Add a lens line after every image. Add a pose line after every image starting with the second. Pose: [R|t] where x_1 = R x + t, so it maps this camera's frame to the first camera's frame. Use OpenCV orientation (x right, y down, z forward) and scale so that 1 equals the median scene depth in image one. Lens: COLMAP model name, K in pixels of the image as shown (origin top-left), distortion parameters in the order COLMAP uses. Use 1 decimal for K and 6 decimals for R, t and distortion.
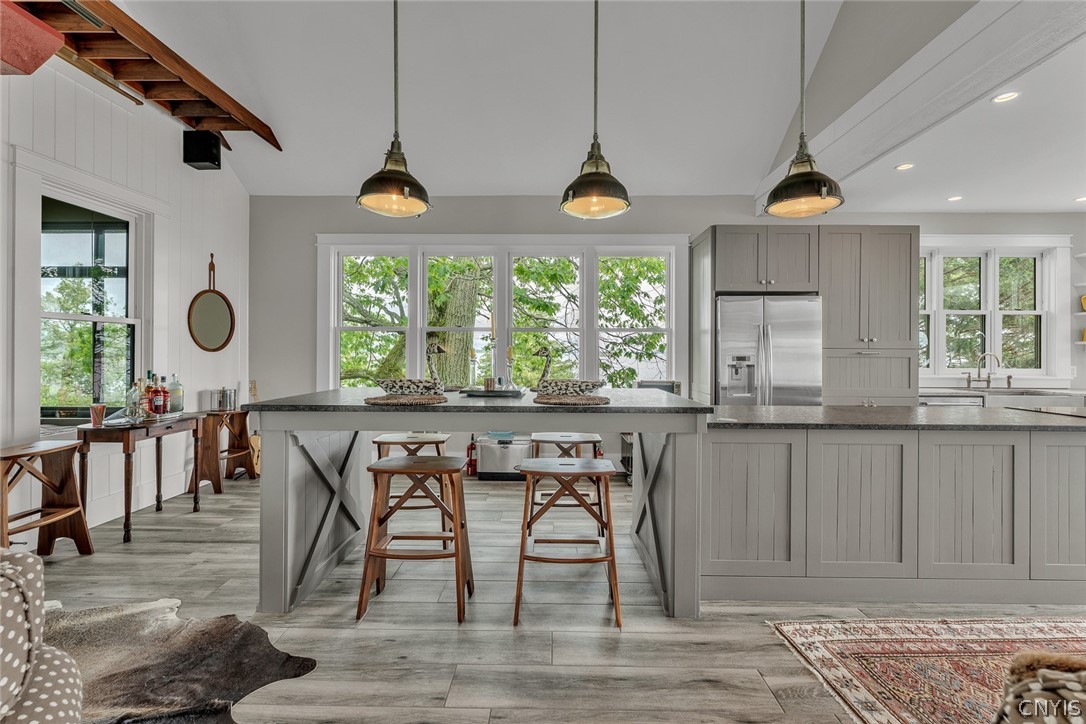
lens RADIAL K [[476.3, 0, 556.1], [0, 476.3, 355.3], [0, 0, 1]] dist [0.001288, -0.000477]
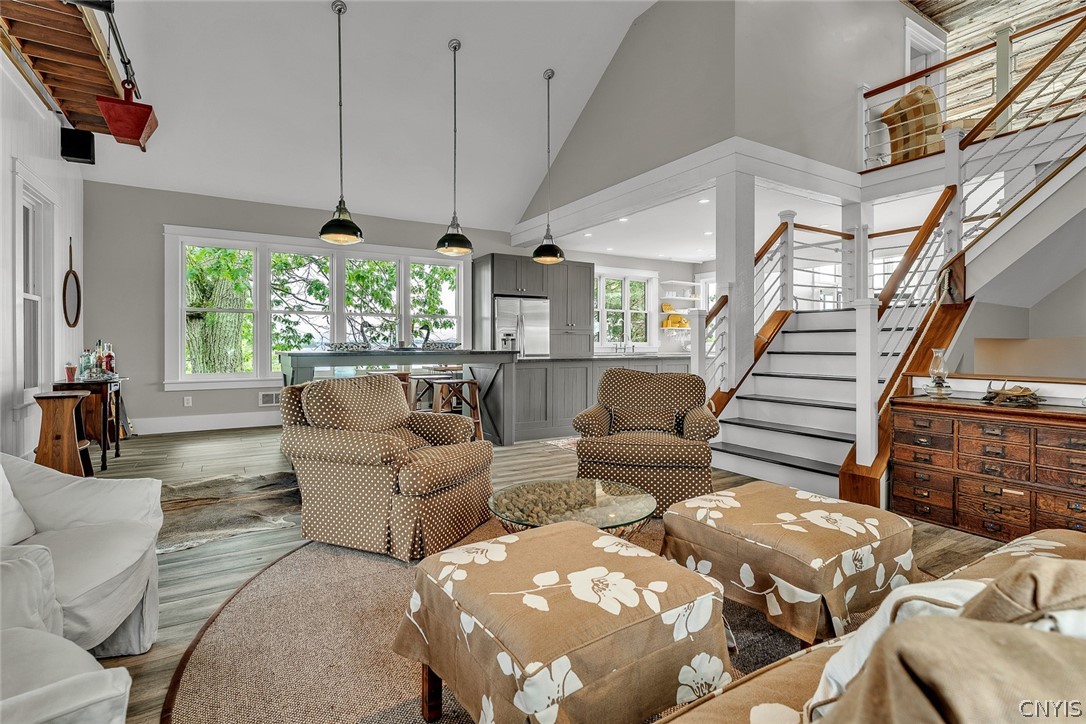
lens RADIAL K [[509.3, 0, 542.7], [0, 509.3, 350.9], [0, 0, 1]] dist [-0.001094, 0.000484]
pose [[0.854996, -0.011991, 0.518496, -0.438703], [0.006541, 0.999902, 0.012338, 0.042051], [-0.518594, -0.007158, 0.854991, -0.593547]]
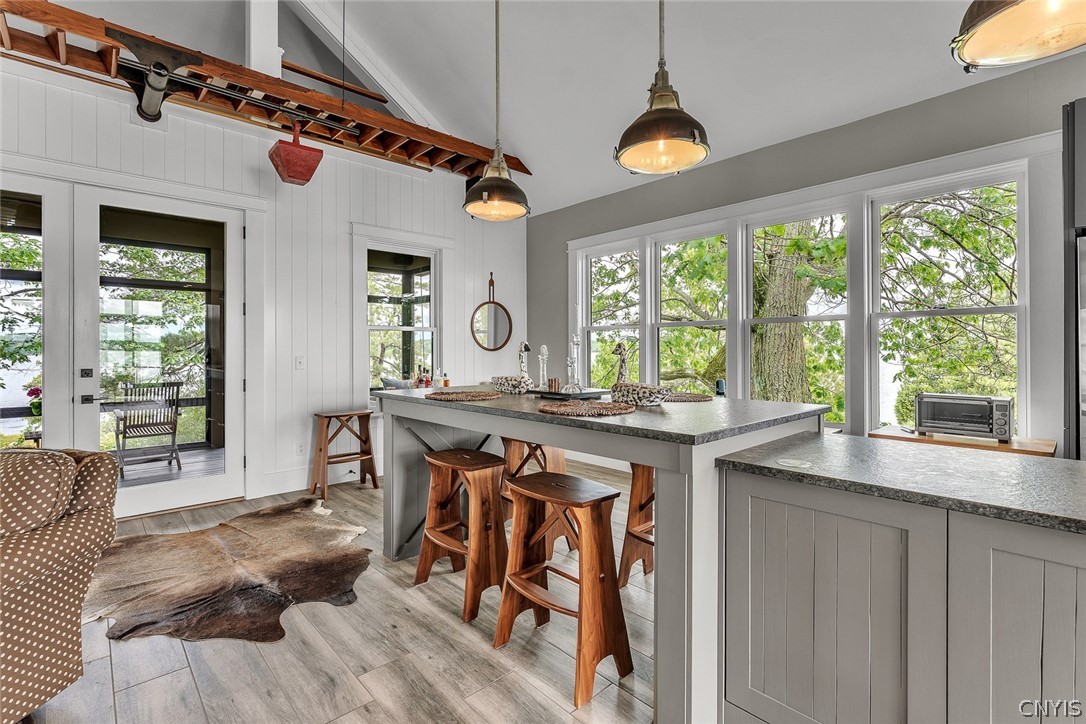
lens RADIAL K [[509.3, 0, 540.3], [0, 509.3, 352.6], [0, 0, 1]] dist [-0.001094, 0.000484]
pose [[0.673421, -0.002379, -0.739255, 0.358177], [-0.000399, 0.999994, -0.003581, 0.001470], [0.739259, 0.002707, 0.673416, 0.208529]]
